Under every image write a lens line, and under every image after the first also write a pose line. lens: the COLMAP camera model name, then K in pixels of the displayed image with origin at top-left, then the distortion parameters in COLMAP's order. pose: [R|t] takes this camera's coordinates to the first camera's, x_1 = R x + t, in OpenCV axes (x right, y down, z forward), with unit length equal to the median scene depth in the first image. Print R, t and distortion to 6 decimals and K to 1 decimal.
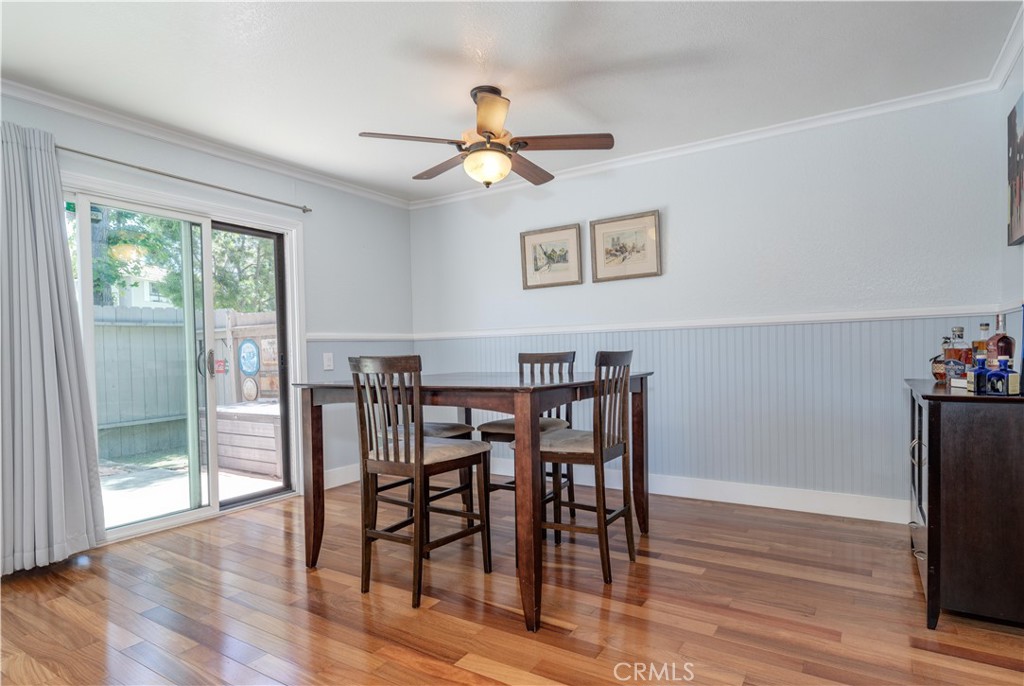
lens RADIAL K [[569.1, 0, 511.5], [0, 569.1, 372.3], [0, 0, 1]] dist [0.004226, 0.000670]
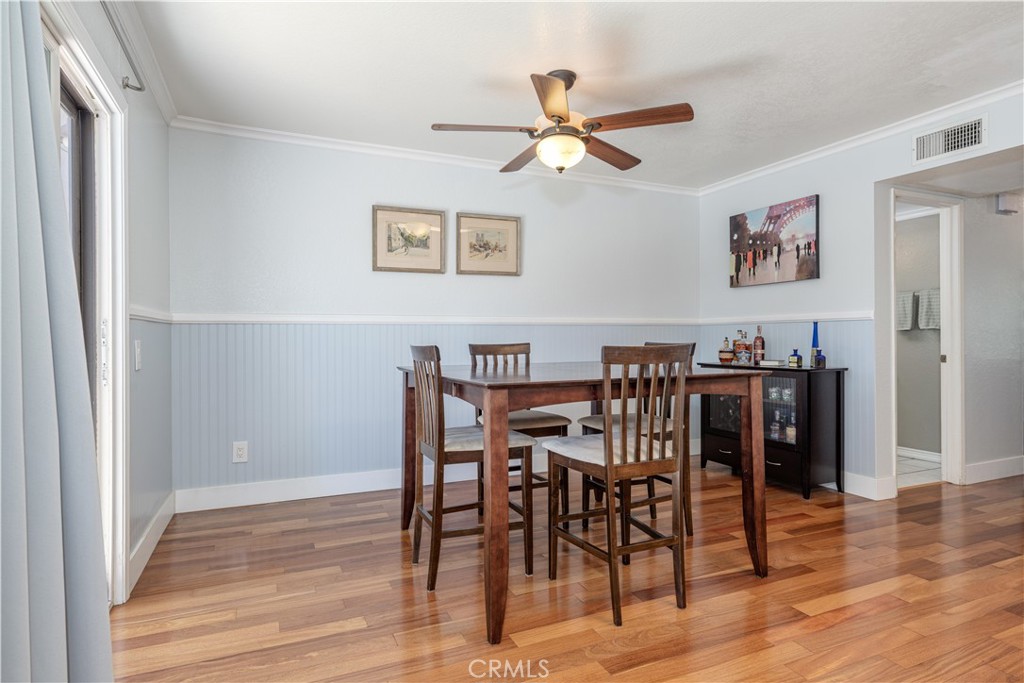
lens RADIAL K [[560.6, 0, 512.0], [0, 560.6, 341.5], [0, 0, 1]] dist [-0.001859, -0.000184]
pose [[0.556730, 0.019062, 0.830474, -0.642620], [0.019592, 0.999157, -0.036068, -0.003163], [-0.830462, 0.036351, 0.555888, 0.402199]]
